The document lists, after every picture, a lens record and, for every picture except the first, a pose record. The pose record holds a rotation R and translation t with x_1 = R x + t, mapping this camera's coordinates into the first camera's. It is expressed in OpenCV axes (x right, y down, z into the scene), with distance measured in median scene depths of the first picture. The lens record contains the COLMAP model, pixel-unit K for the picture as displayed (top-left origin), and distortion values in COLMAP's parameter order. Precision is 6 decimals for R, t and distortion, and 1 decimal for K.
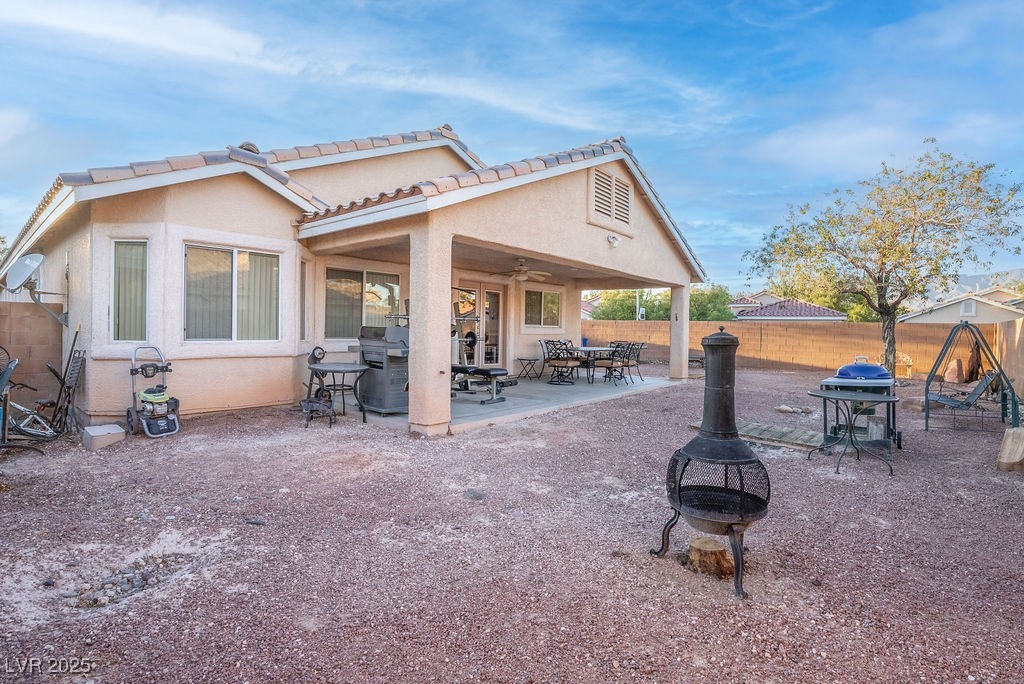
lens RADIAL K [[484.3, 0, 508.2], [0, 484.3, 335.7], [0, 0, 1]] dist [-0.047246, -0.000077]
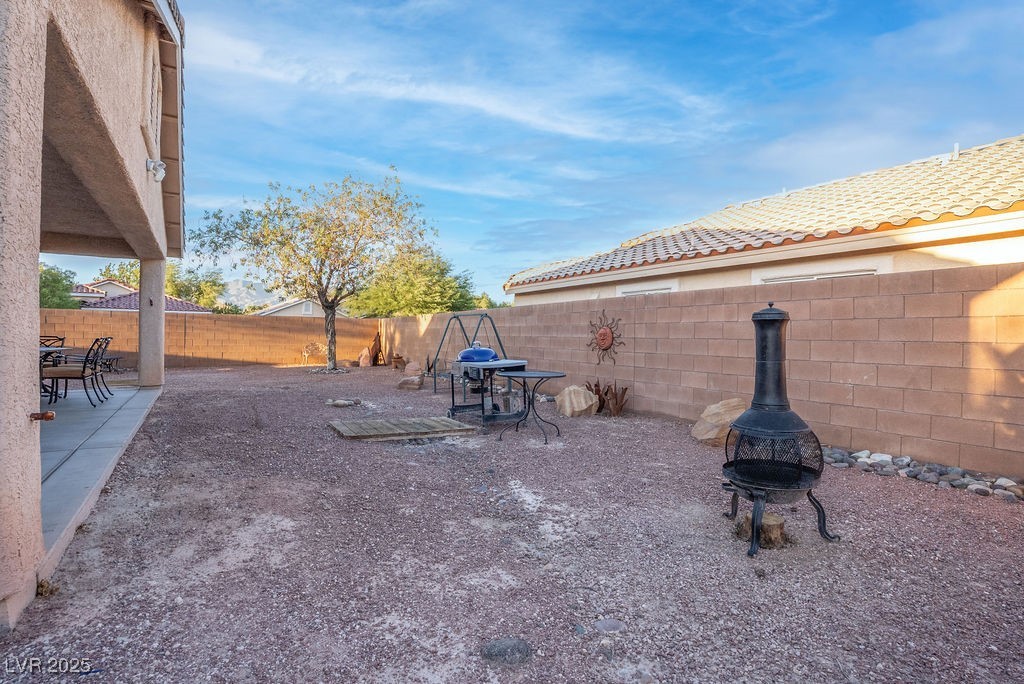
lens RADIAL K [[484.3, 0, 508.2], [0, 484.3, 335.7], [0, 0, 1]] dist [-0.047246, -0.000077]
pose [[0.302686, -0.013294, 0.952998, -0.159117], [0.007291, 0.999906, 0.011633, 0.008221], [-0.953063, 0.003427, 0.302754, 0.278524]]
